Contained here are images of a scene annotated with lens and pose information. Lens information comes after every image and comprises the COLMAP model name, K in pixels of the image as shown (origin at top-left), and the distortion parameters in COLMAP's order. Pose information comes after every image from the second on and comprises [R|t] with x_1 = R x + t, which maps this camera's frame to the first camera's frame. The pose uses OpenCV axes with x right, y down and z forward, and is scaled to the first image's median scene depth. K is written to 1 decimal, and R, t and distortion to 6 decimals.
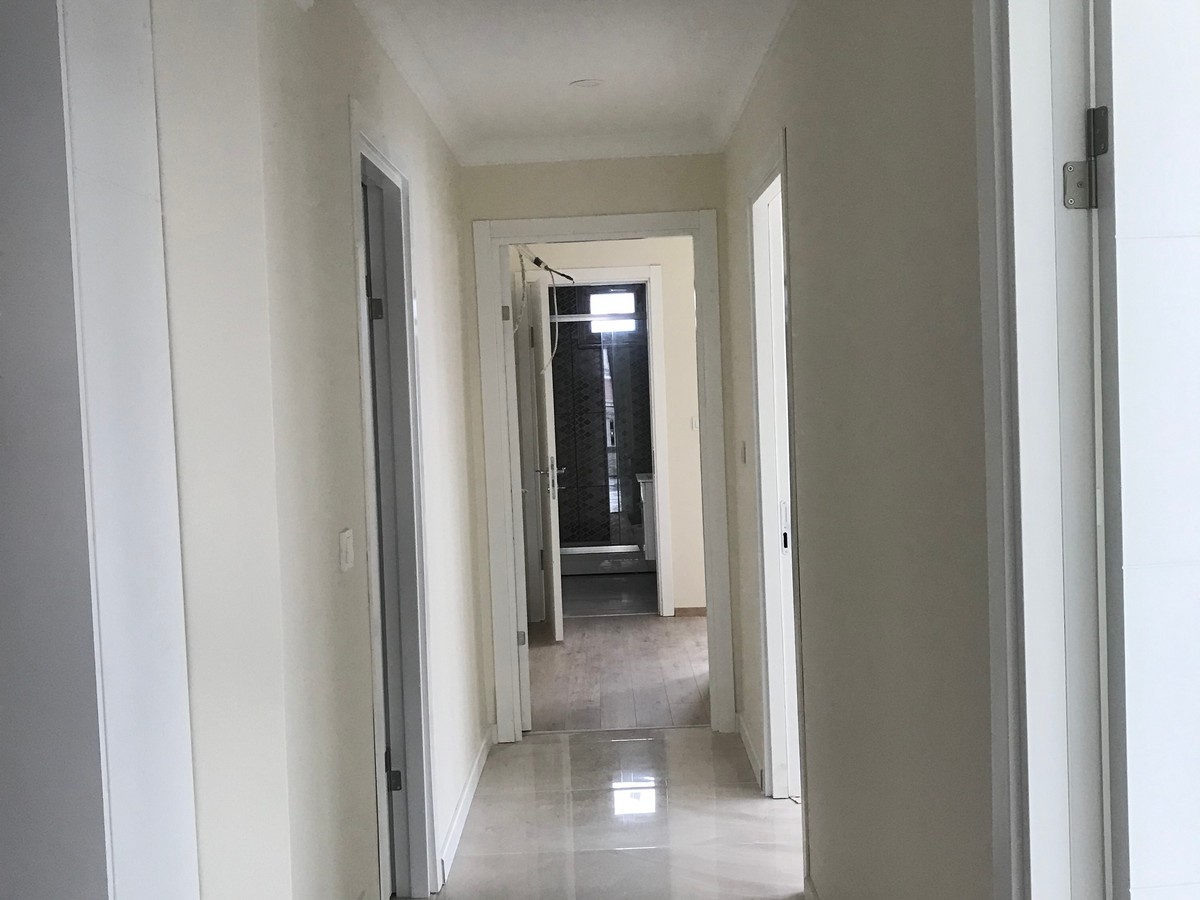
lens RADIAL K [[1314.3, 0, 599.7], [0, 1314.3, 447.9], [0, 0, 1]] dist [0.025135, 0.000000]
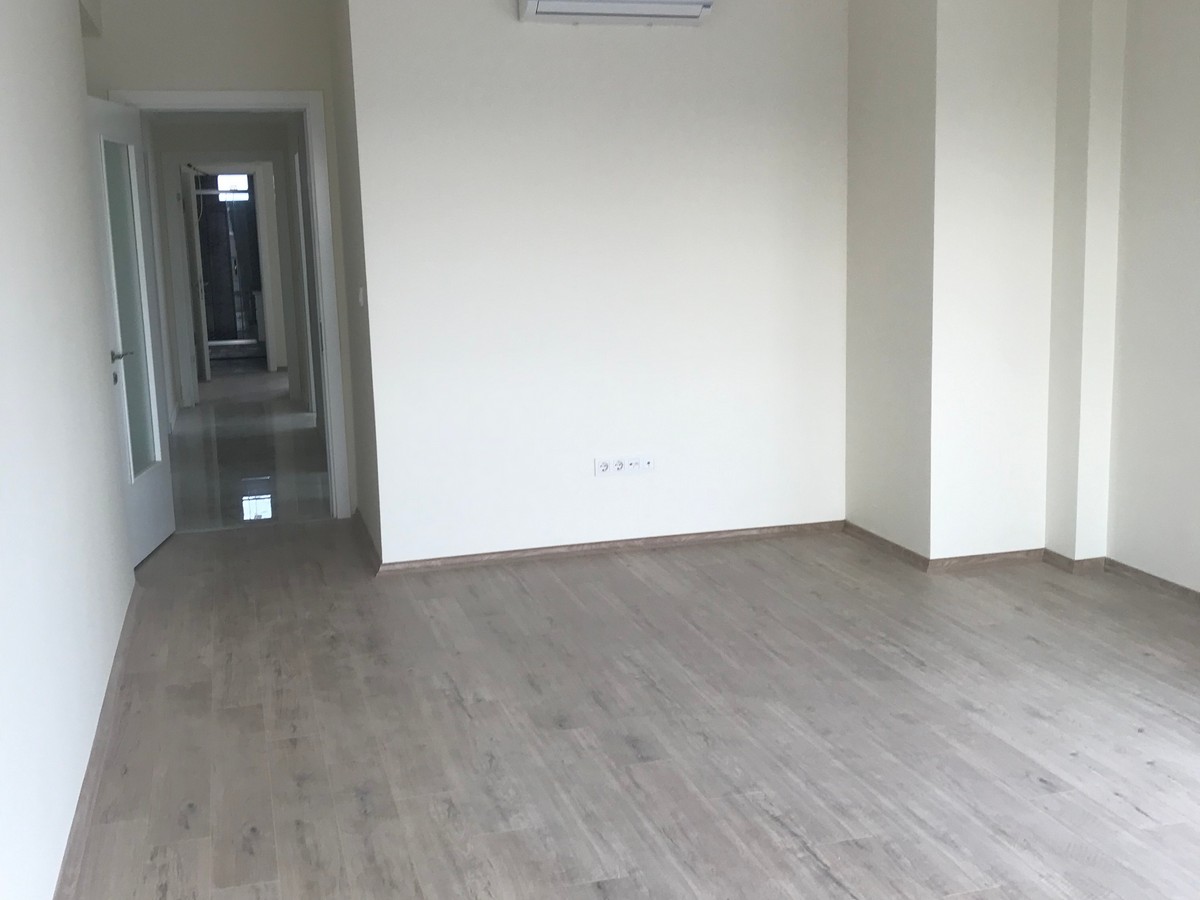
lens RADIAL K [[1314.3, 0, 596.1], [0, 1314.3, 453.2], [0, 0, 1]] dist [0.025135, 0.000000]
pose [[0.962985, -0.034940, 0.267280, -0.004993], [0.005475, 0.993894, 0.110200, 0.042016], [-0.269499, -0.104658, 0.957297, -0.695539]]
